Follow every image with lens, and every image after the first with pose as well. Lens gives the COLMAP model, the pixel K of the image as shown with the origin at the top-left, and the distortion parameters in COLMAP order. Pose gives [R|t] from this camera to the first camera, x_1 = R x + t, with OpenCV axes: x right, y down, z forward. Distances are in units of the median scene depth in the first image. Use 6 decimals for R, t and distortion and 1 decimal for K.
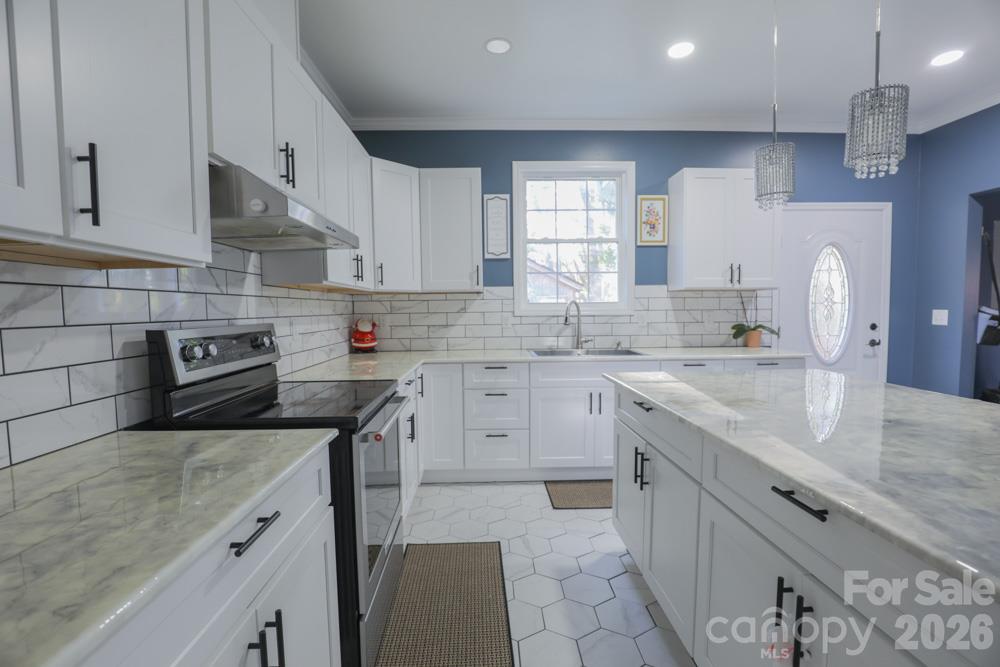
lens RADIAL K [[455.9, 0, 495.6], [0, 455.9, 337.0], [0, 0, 1]] dist [-0.030133, 0.002643]
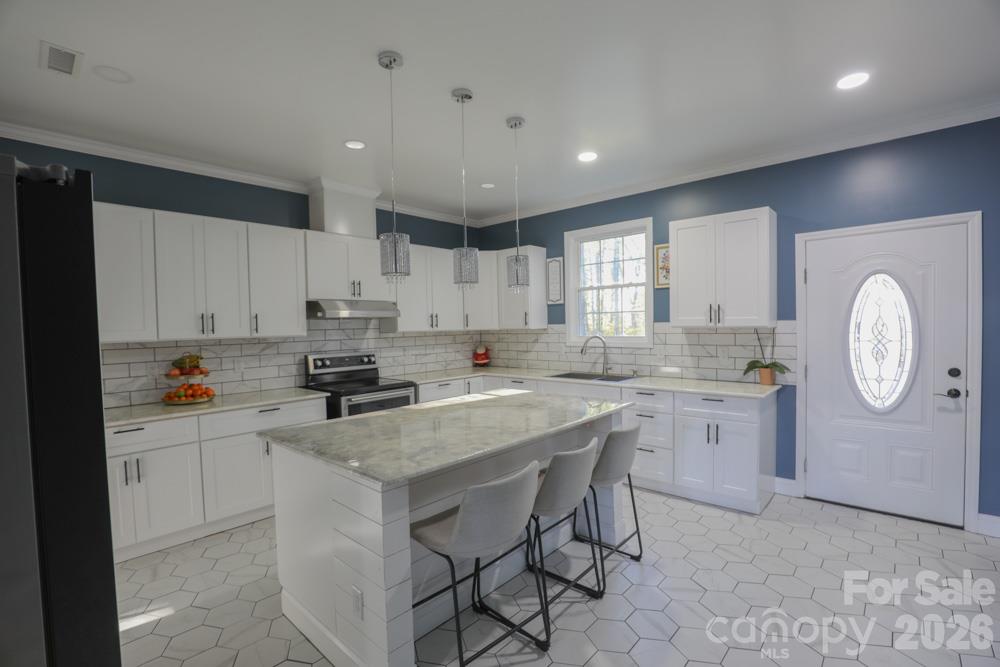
lens RADIAL K [[455.9, 0, 500.8], [0, 455.9, 336.9], [0, 0, 1]] dist [-0.030133, 0.002643]
pose [[0.721932, 0.016463, -0.691768, 0.837590], [-0.030784, 0.999491, -0.008339, -0.056417], [0.691279, 0.027316, 0.722072, -0.107741]]
